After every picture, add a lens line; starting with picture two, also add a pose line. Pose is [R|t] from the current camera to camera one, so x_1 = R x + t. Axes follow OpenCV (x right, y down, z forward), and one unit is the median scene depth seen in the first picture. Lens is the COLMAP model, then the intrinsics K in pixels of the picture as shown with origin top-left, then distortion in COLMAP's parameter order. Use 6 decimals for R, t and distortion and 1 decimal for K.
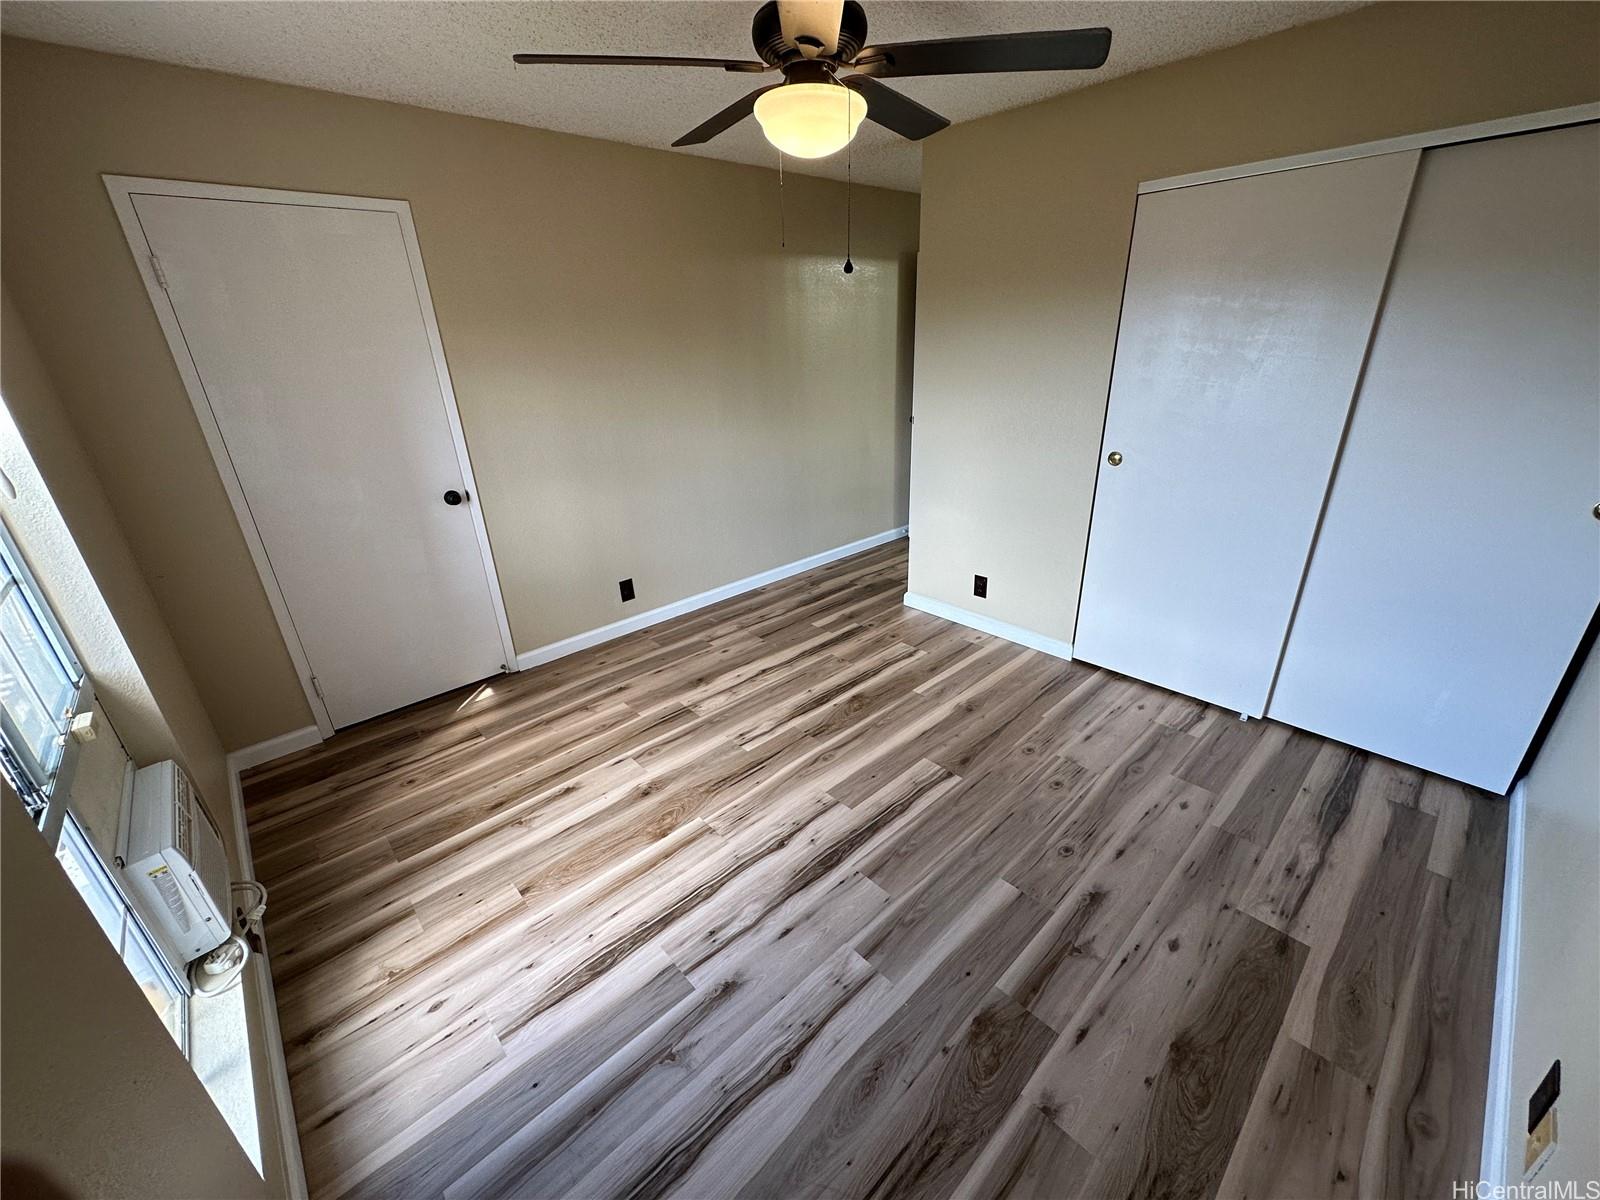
lens RADIAL K [[640.8, 0, 783.4], [0, 640.8, 613.9], [0, 0, 1]] dist [-0.000336, 0.000263]
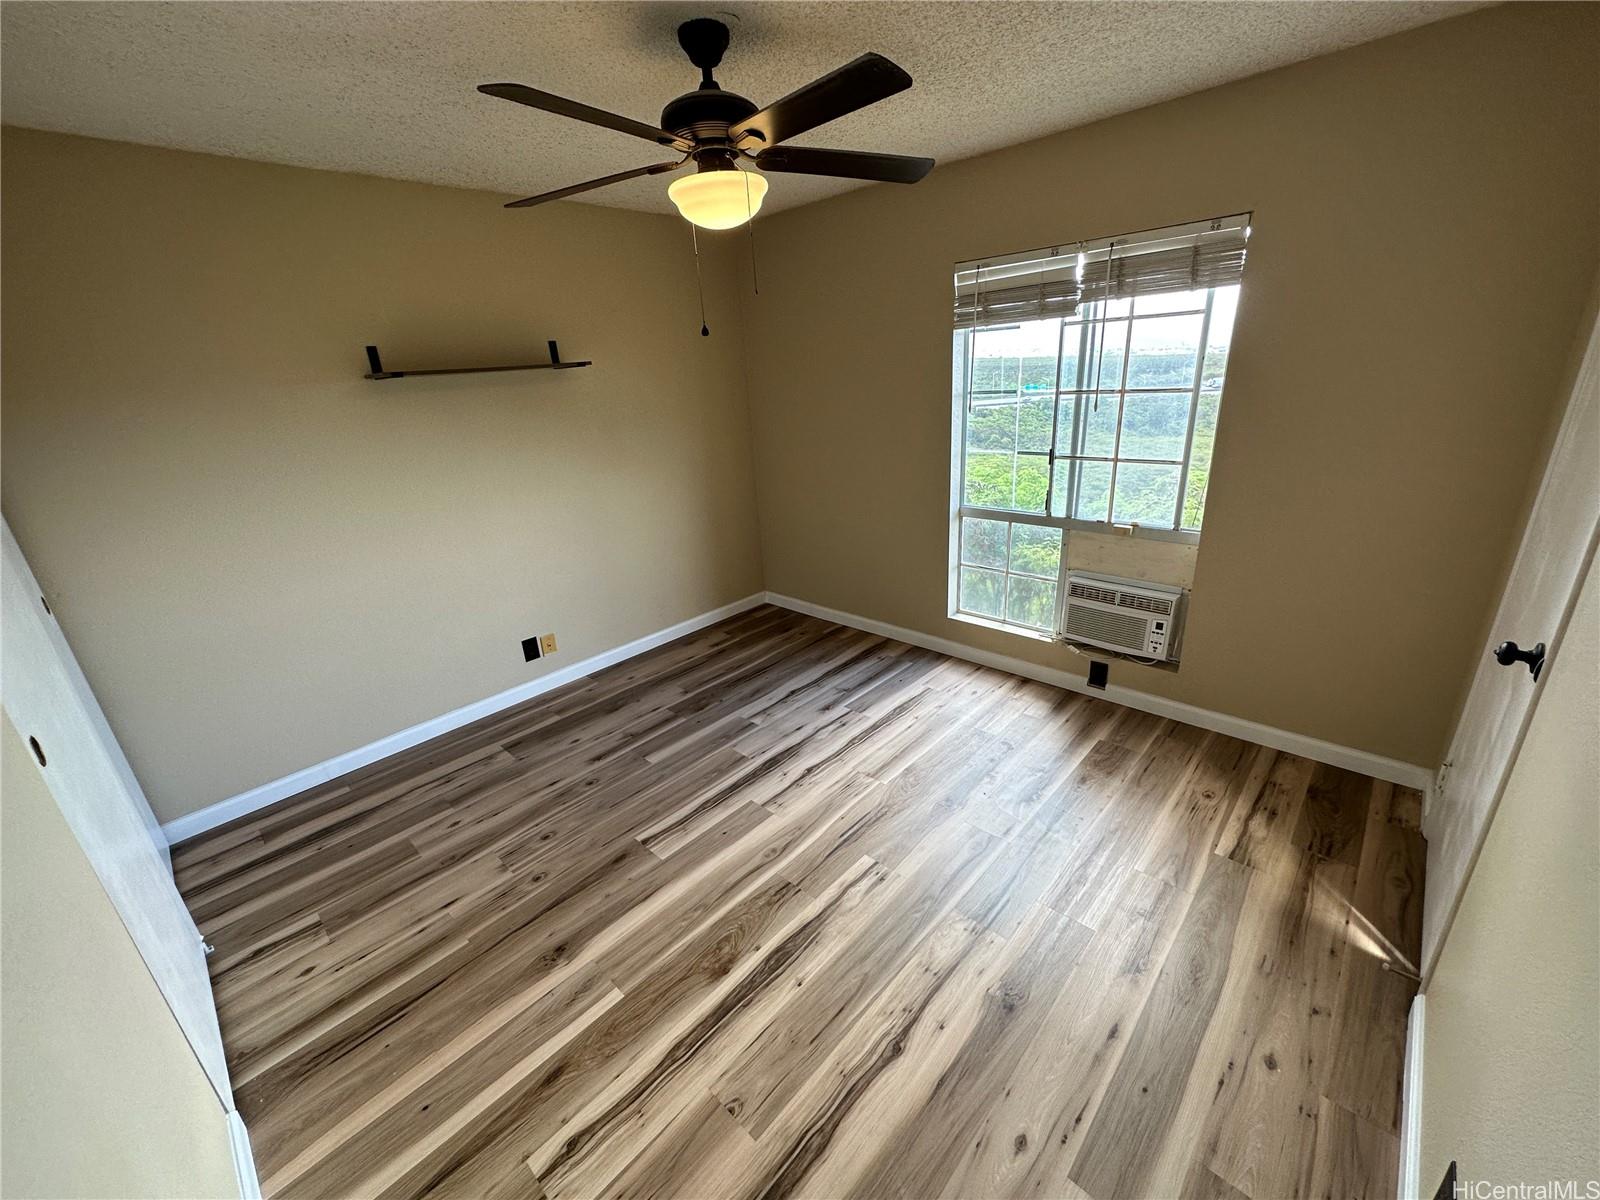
lens RADIAL K [[640.8, 0, 785.4], [0, 640.8, 594.9], [0, 0, 1]] dist [-0.000336, 0.000263]
pose [[-0.993072, 0.112722, -0.033203, 0.043274], [0.059326, 0.724833, 0.686366, -0.700833], [0.101435, 0.679640, -0.726498, 1.548848]]
